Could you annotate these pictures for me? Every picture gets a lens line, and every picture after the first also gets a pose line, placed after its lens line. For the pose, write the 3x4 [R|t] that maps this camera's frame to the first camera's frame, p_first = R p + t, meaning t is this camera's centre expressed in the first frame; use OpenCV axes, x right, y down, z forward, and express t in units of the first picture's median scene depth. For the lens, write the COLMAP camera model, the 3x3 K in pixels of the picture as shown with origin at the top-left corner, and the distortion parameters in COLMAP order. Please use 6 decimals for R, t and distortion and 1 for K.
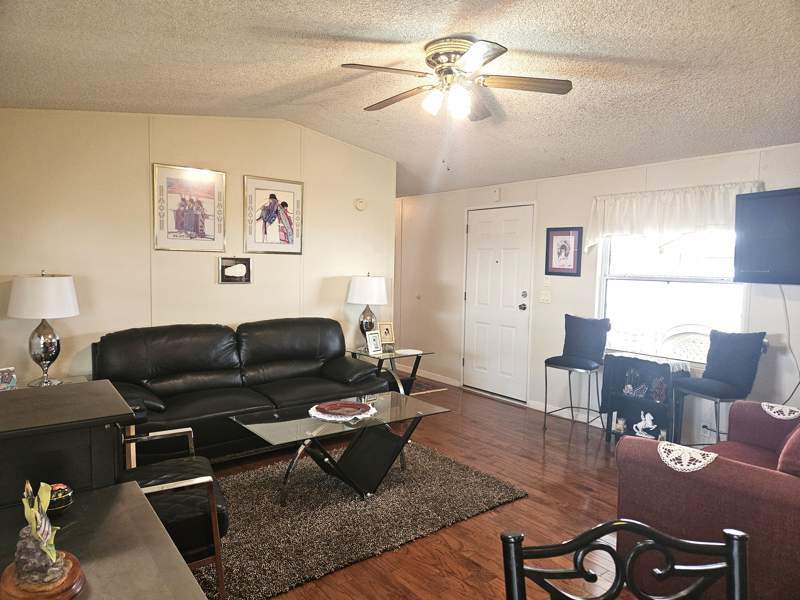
lens RADIAL K [[531.6, 0, 399.8], [0, 531.6, 303.0], [0, 0, 1]] dist [0.044245, -0.025407]
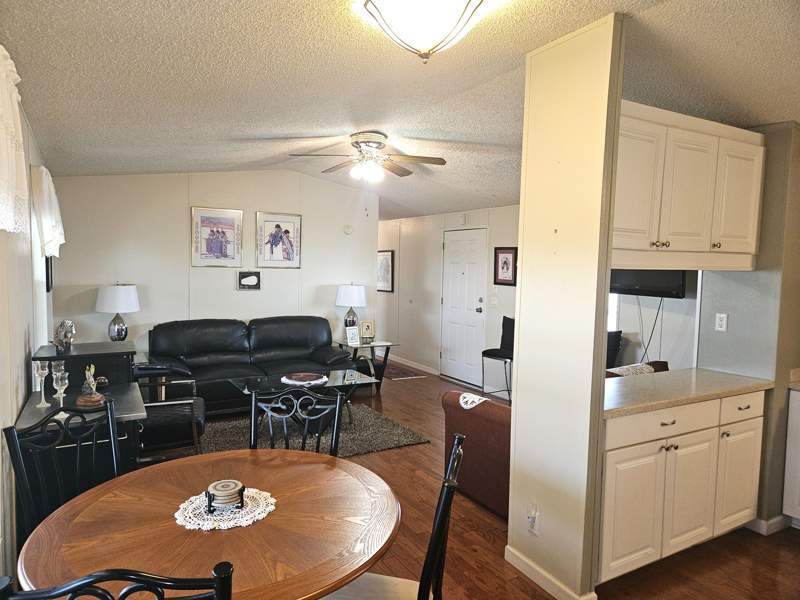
lens RADIAL K [[531.6, 0, 397.7], [0, 531.6, 298.1], [0, 0, 1]] dist [0.044245, -0.025407]
pose [[0.991022, 0.009449, -0.133362, 0.257006], [-0.011622, 0.999812, -0.015520, 0.001076], [0.133190, 0.016931, 0.990946, -0.314111]]
